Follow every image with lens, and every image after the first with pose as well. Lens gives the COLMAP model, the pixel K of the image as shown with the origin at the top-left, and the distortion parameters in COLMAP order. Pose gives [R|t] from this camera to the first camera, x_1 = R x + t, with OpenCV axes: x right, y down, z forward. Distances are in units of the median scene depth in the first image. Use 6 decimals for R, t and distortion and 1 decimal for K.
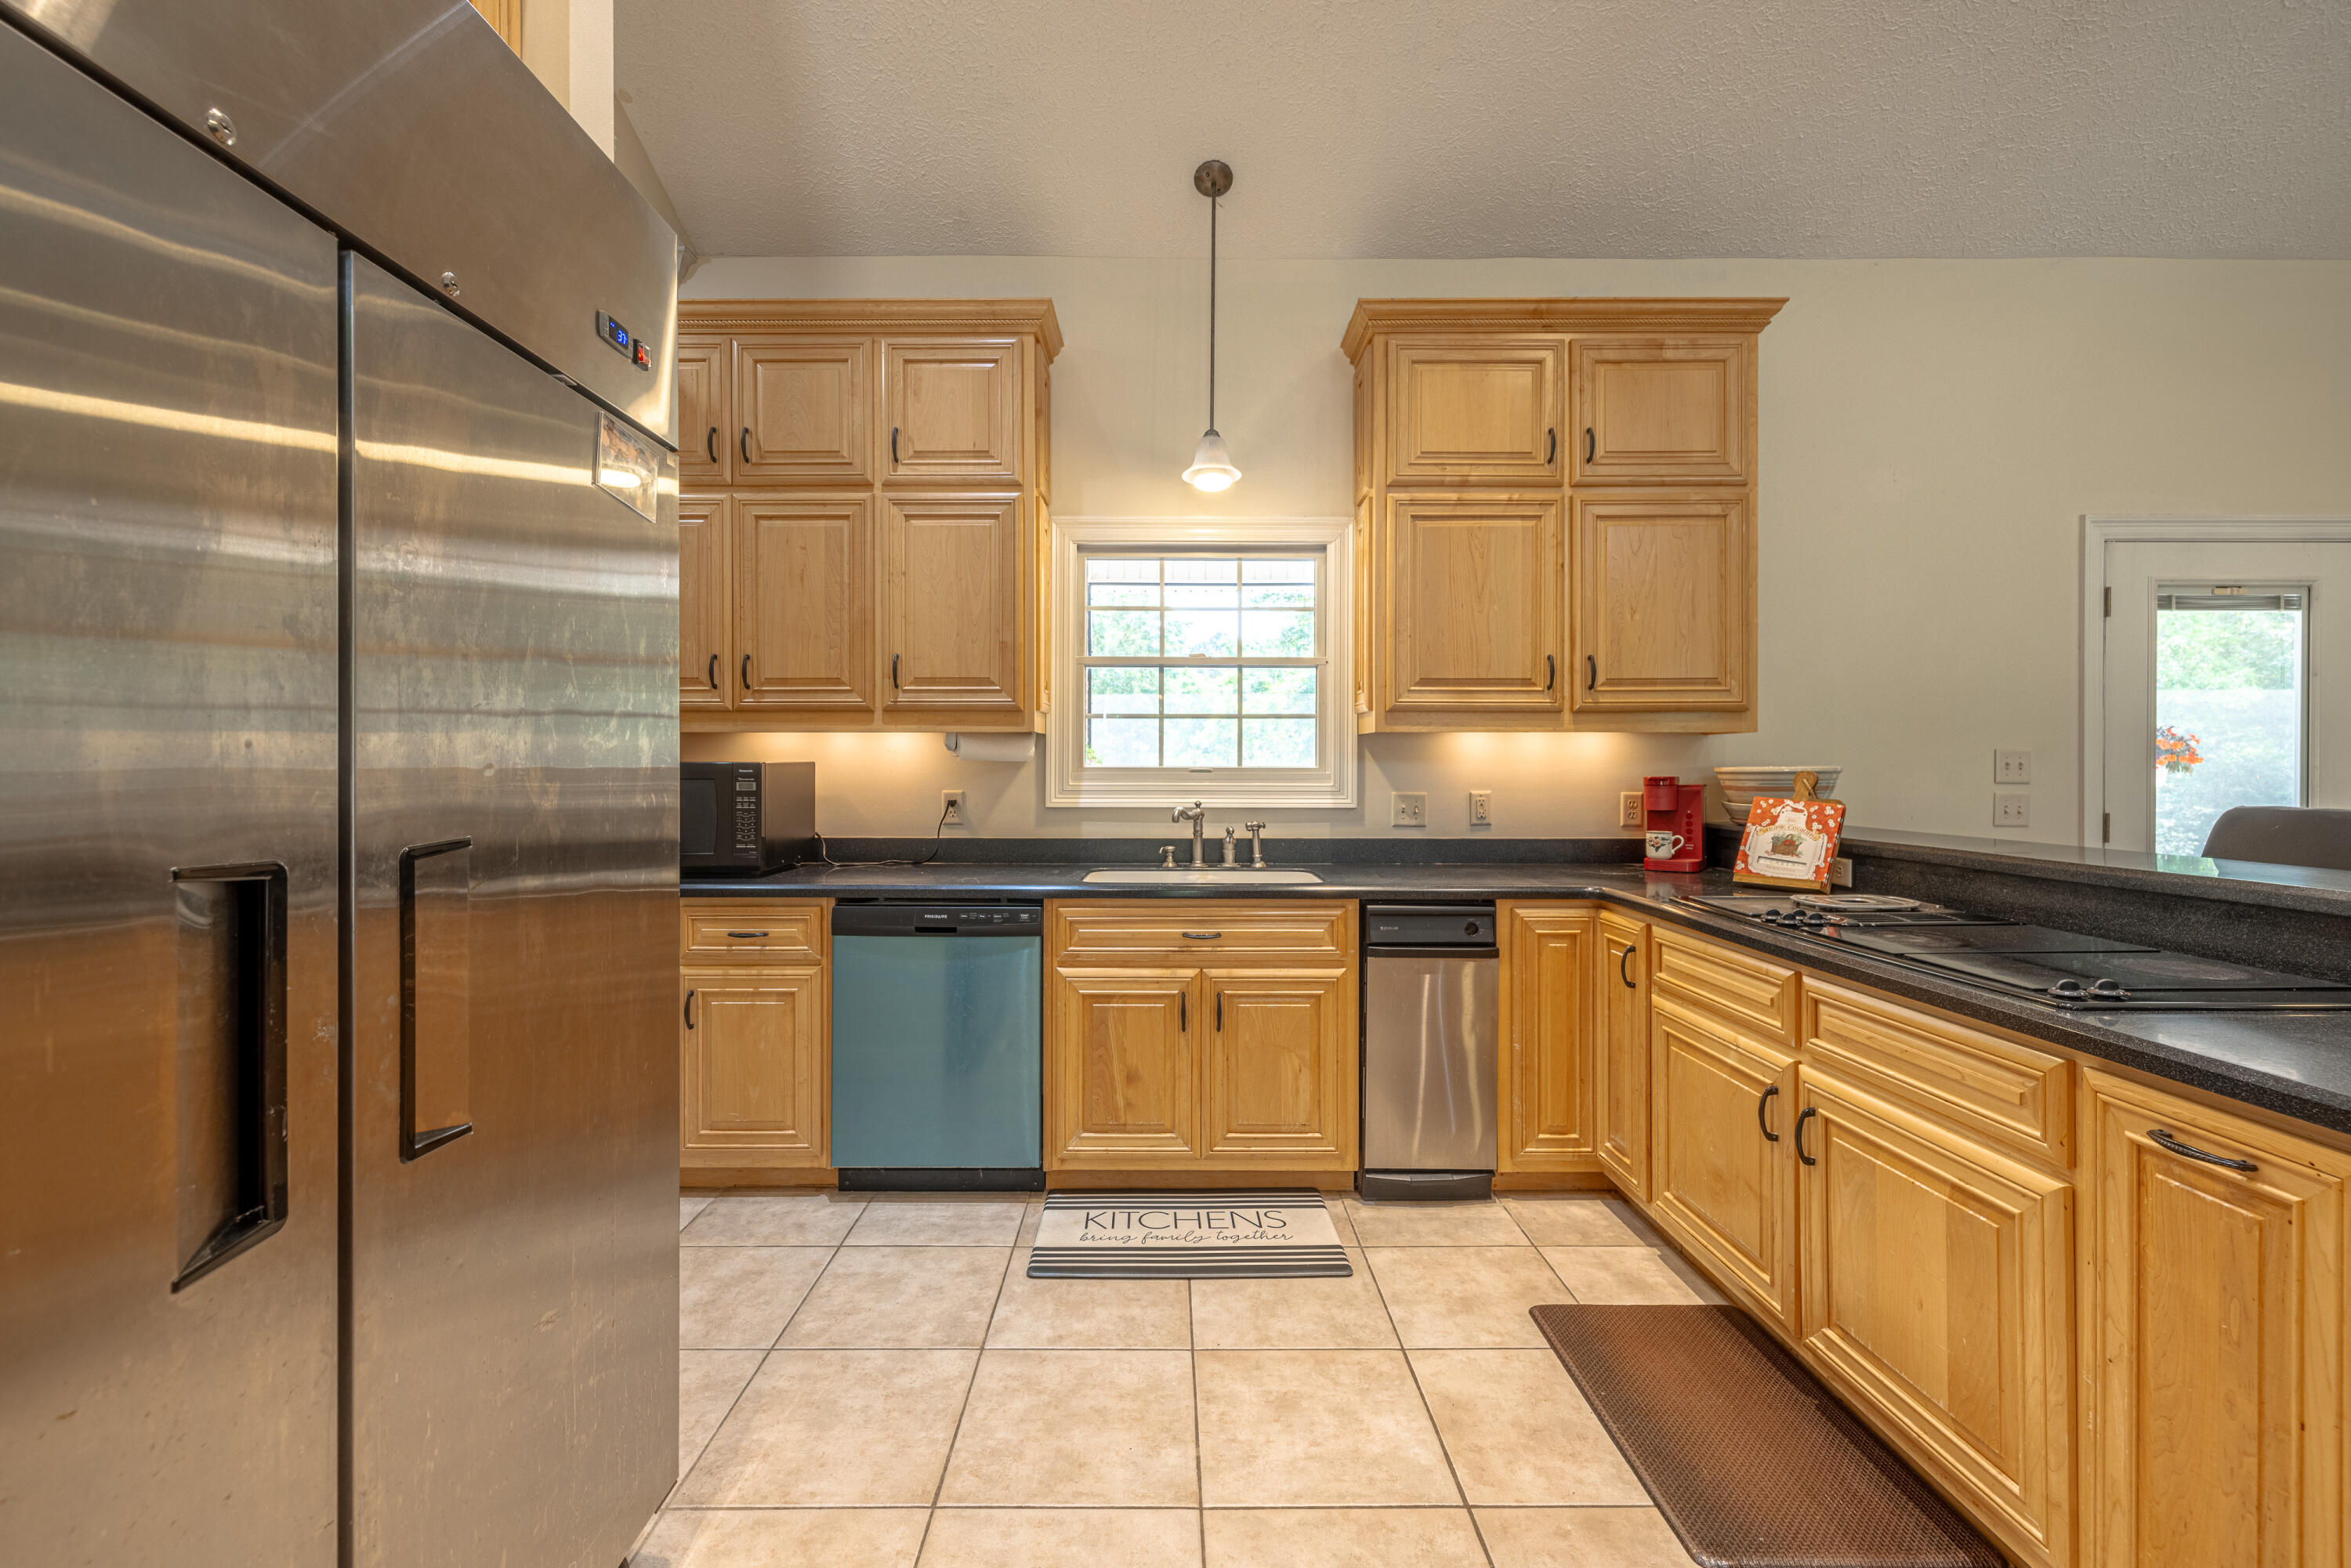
lens RADIAL K [[991.3, 0, 1169.8], [0, 991.3, 762.3], [0, 0, 1]] dist [0.002458, -0.000101]
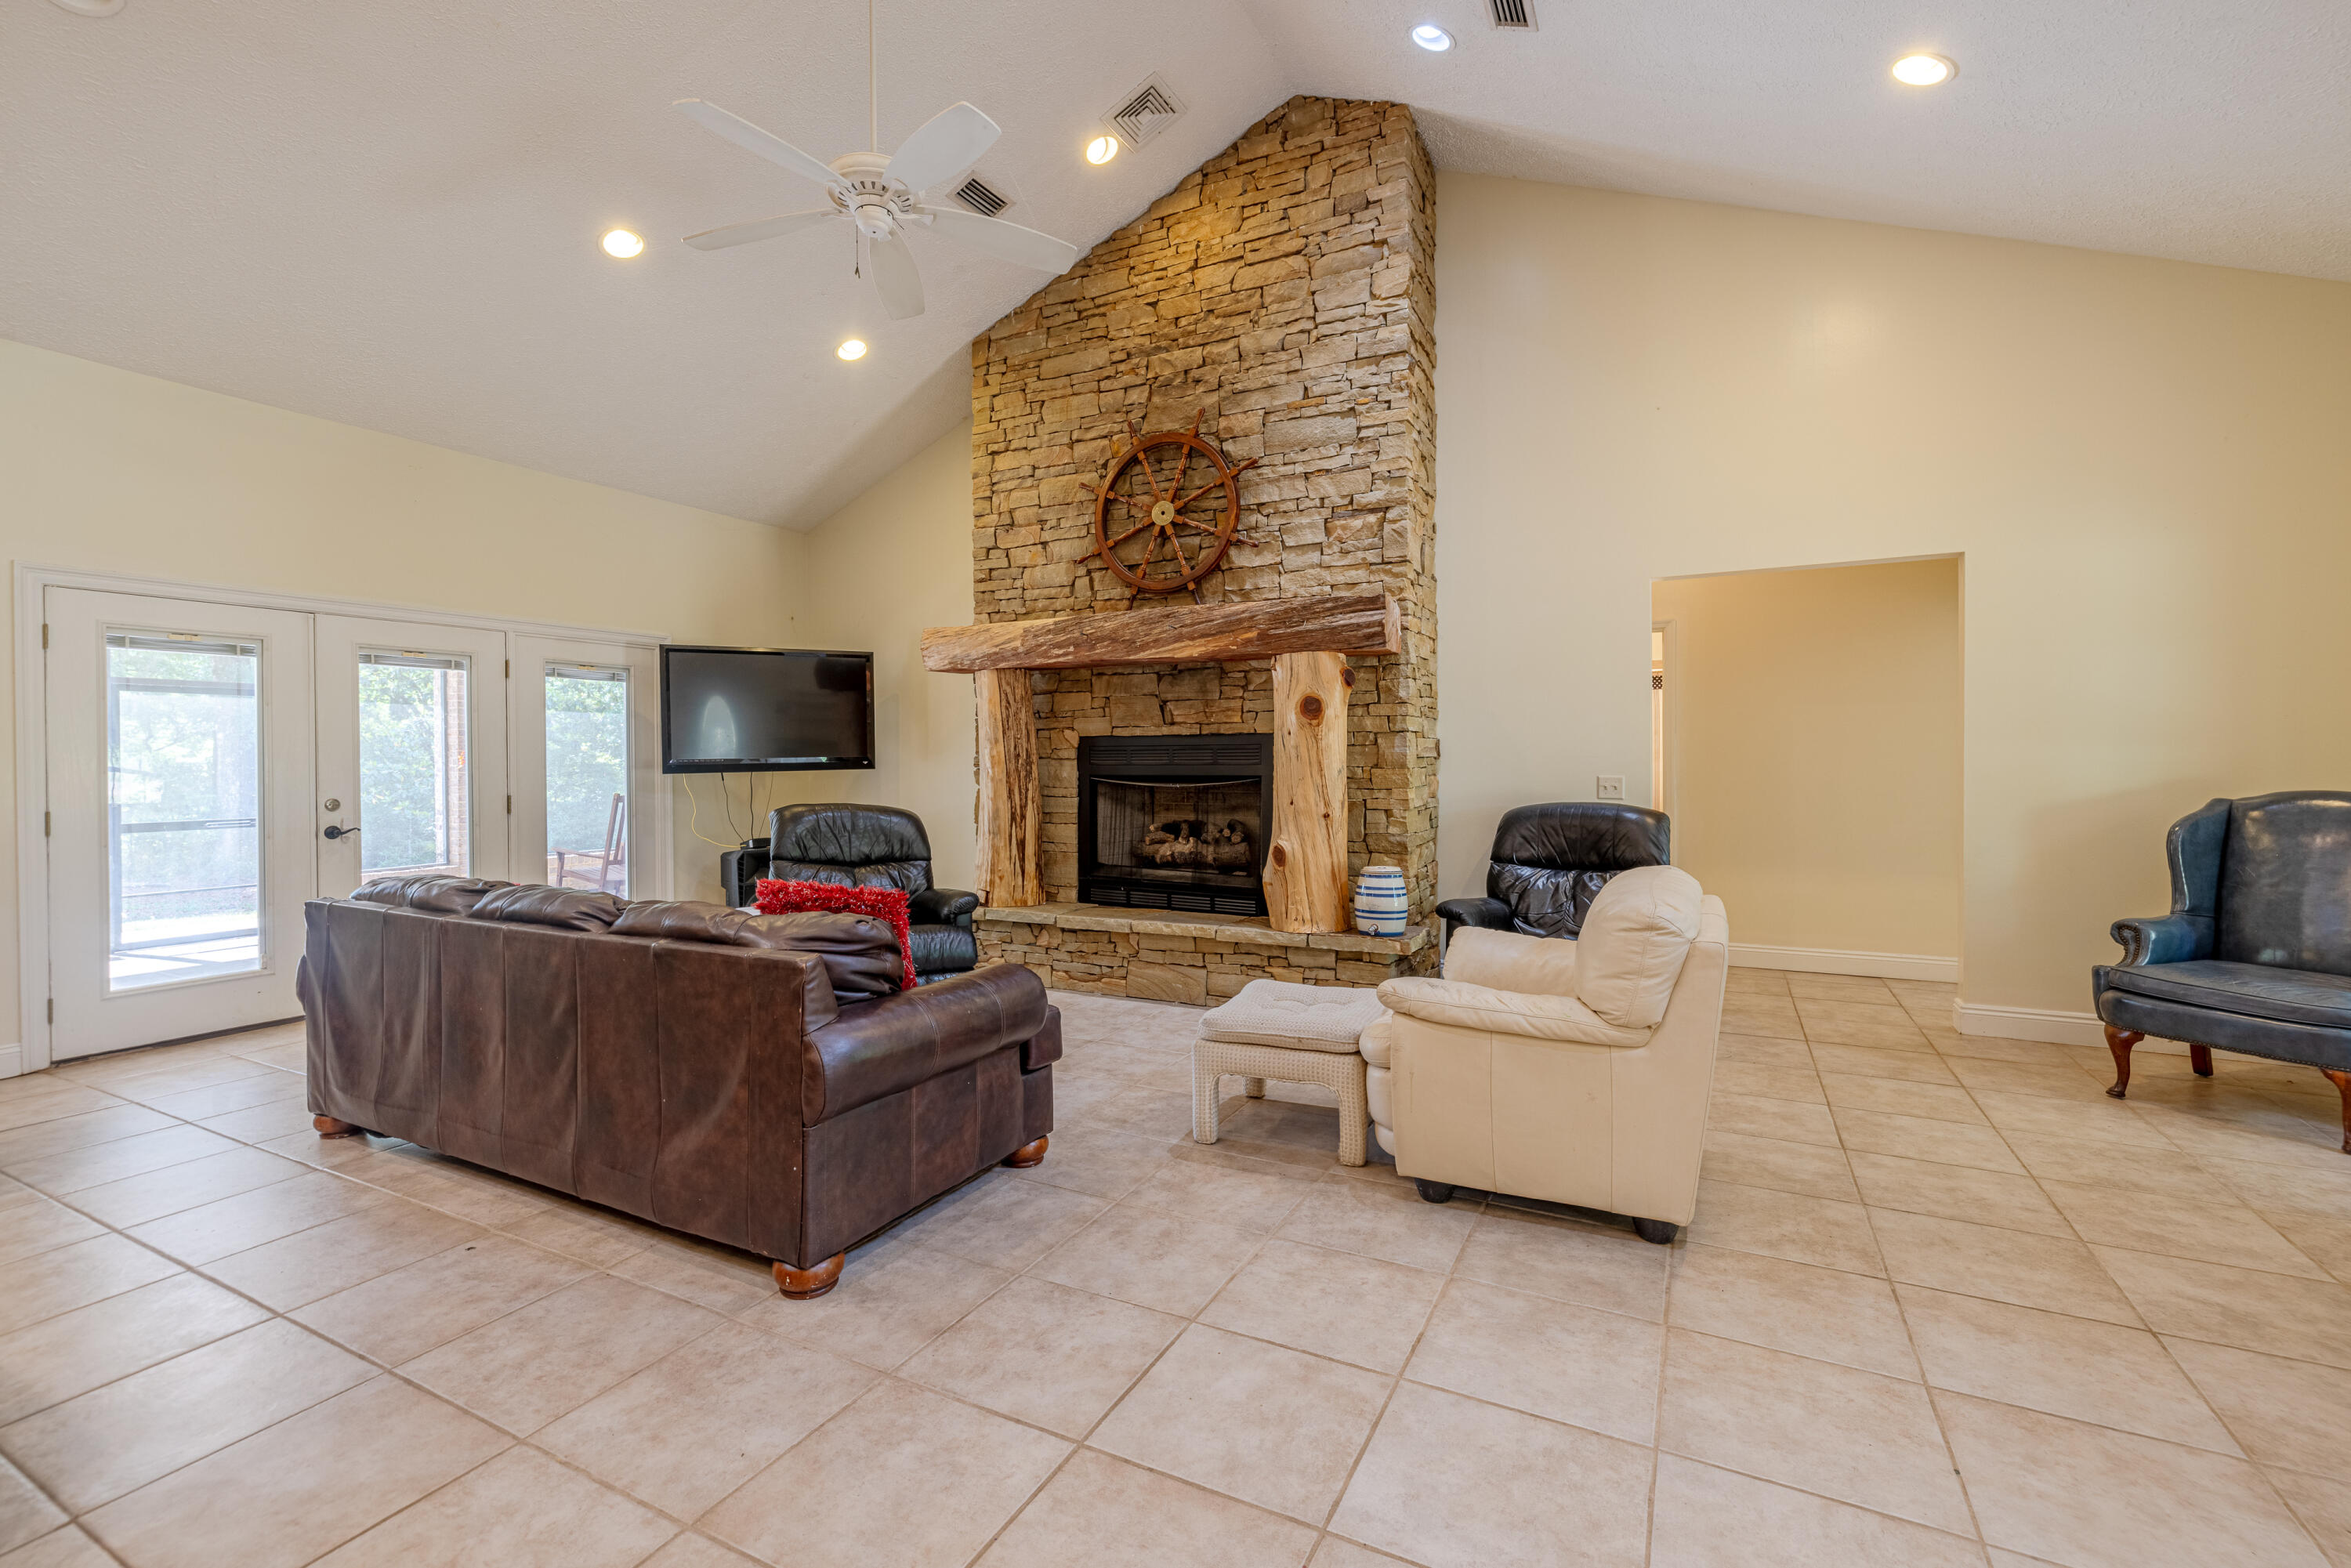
lens RADIAL K [[991.3, 0, 1164.8], [0, 991.3, 764.2], [0, 0, 1]] dist [0.002458, -0.000101]
pose [[0.475994, -0.008892, 0.879403, 0.686125], [0.010186, 0.999938, 0.004598, 0.001961], [-0.879389, 0.006769, 0.476055, -0.964749]]
